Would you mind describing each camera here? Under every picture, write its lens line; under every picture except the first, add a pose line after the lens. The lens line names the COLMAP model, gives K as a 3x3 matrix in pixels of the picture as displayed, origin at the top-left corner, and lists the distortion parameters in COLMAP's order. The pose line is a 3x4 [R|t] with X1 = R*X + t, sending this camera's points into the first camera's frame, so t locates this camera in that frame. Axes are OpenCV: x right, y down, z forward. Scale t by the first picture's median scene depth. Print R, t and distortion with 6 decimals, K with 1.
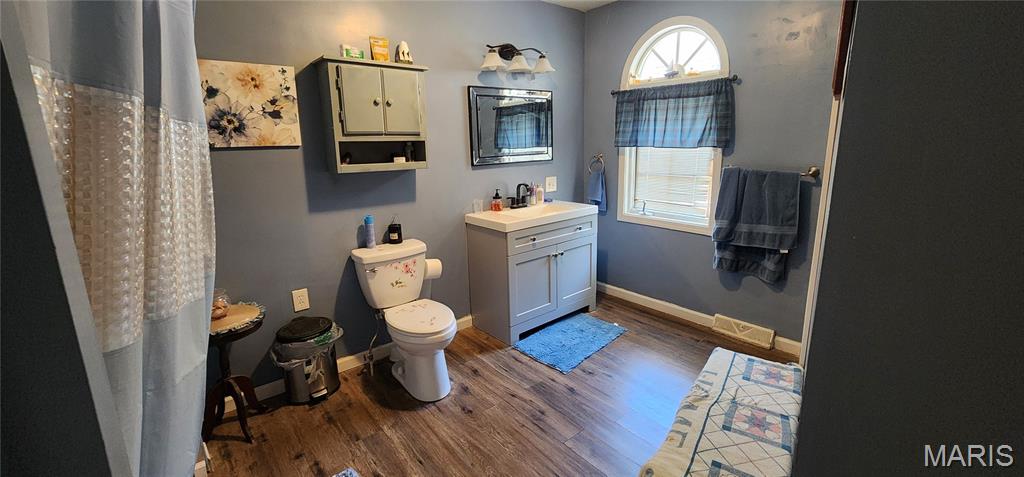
lens RADIAL K [[417.8, 0, 509.1], [0, 417.8, 225.9], [0, 0, 1]] dist [0.000712, 0.000198]
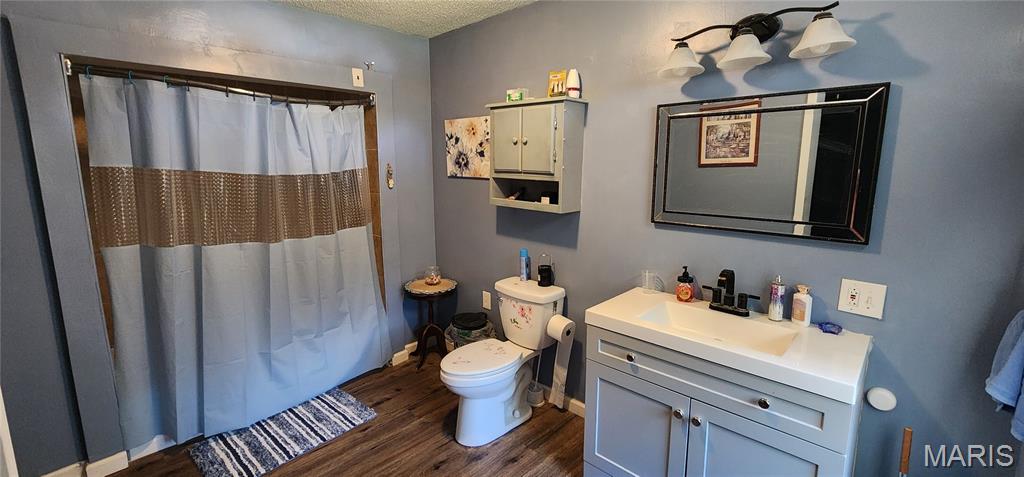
lens RADIAL K [[417.8, 0, 509.1], [0, 417.8, 225.9], [0, 0, 1]] dist [0.000712, 0.000198]
pose [[0.125338, 0.182240, -0.975233, 0.720065], [-0.205143, 0.966502, 0.154243, -0.254855], [0.970673, 0.180729, 0.158525, 0.872569]]
